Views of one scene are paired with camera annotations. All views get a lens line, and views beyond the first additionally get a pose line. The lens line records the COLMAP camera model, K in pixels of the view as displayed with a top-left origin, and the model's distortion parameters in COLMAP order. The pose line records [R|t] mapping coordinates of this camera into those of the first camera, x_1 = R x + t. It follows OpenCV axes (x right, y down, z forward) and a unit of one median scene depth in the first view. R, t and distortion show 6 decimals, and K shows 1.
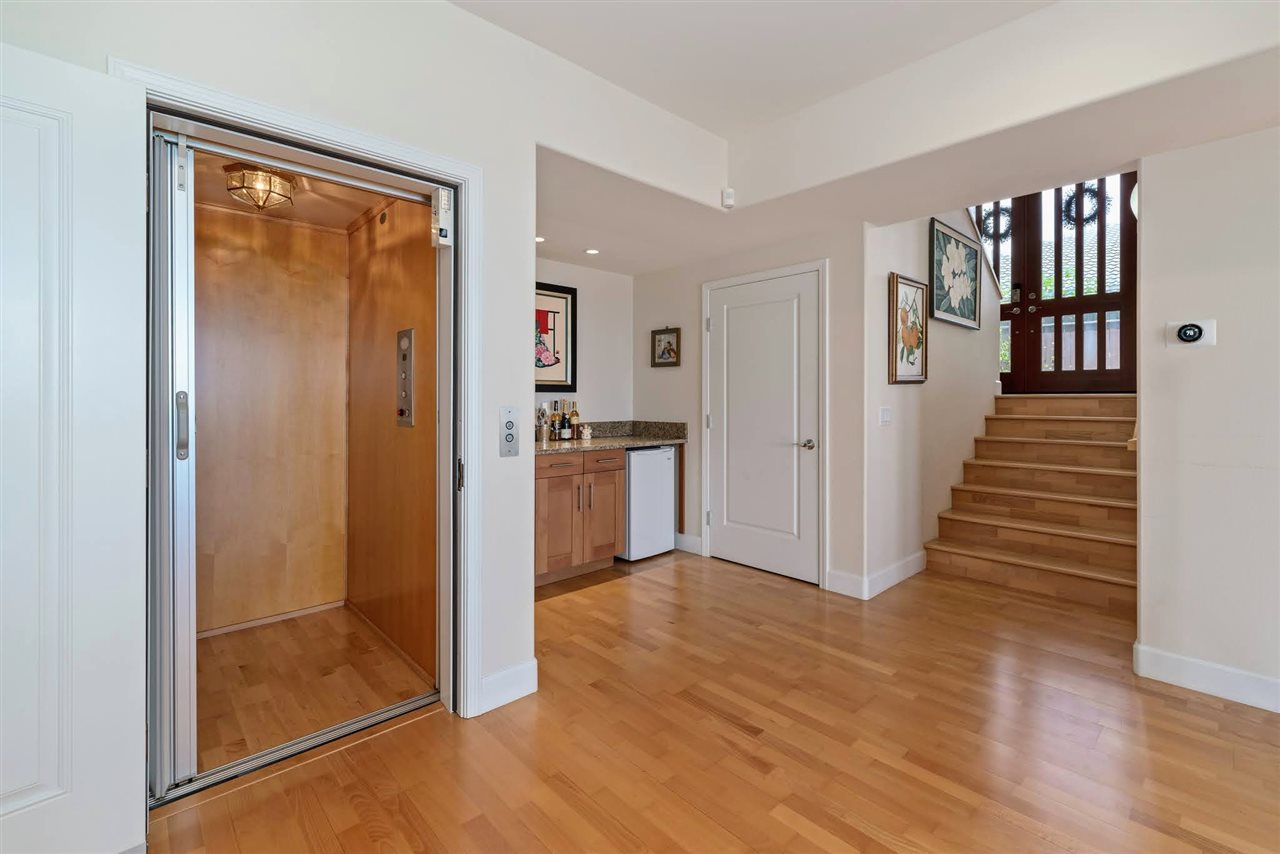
lens RADIAL K [[559.2, 0, 634.0], [0, 559.2, 393.5], [0, 0, 1]] dist [0.001880, 0.000372]
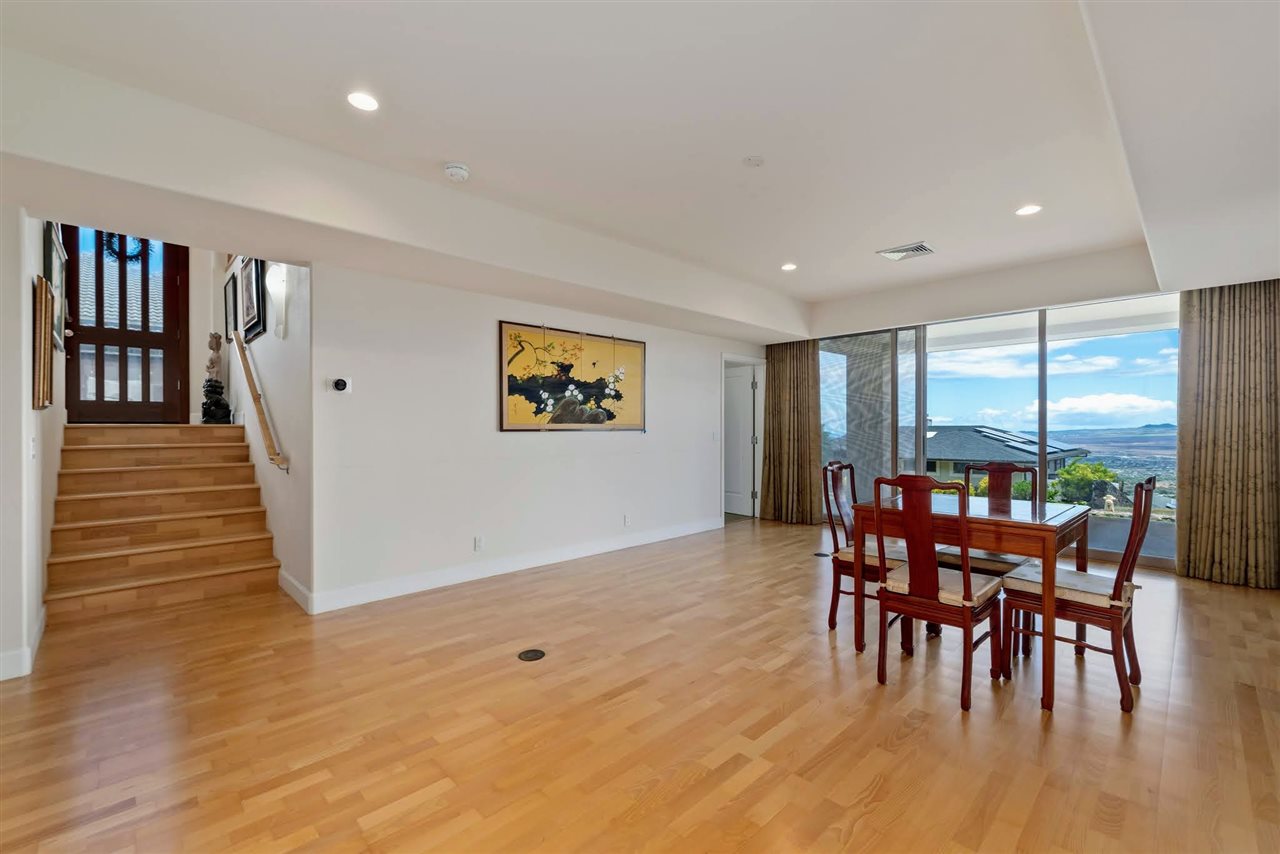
lens RADIAL K [[543.2, 0, 639.8], [0, 543.2, 417.2], [0, 0, 1]] dist [-0.000952, -0.000191]
pose [[-0.030068, 0.017413, 0.999396, -0.278635], [-0.002199, 0.999845, -0.017487, 0.004744], [-0.999545, -0.002723, -0.030025, 0.094456]]
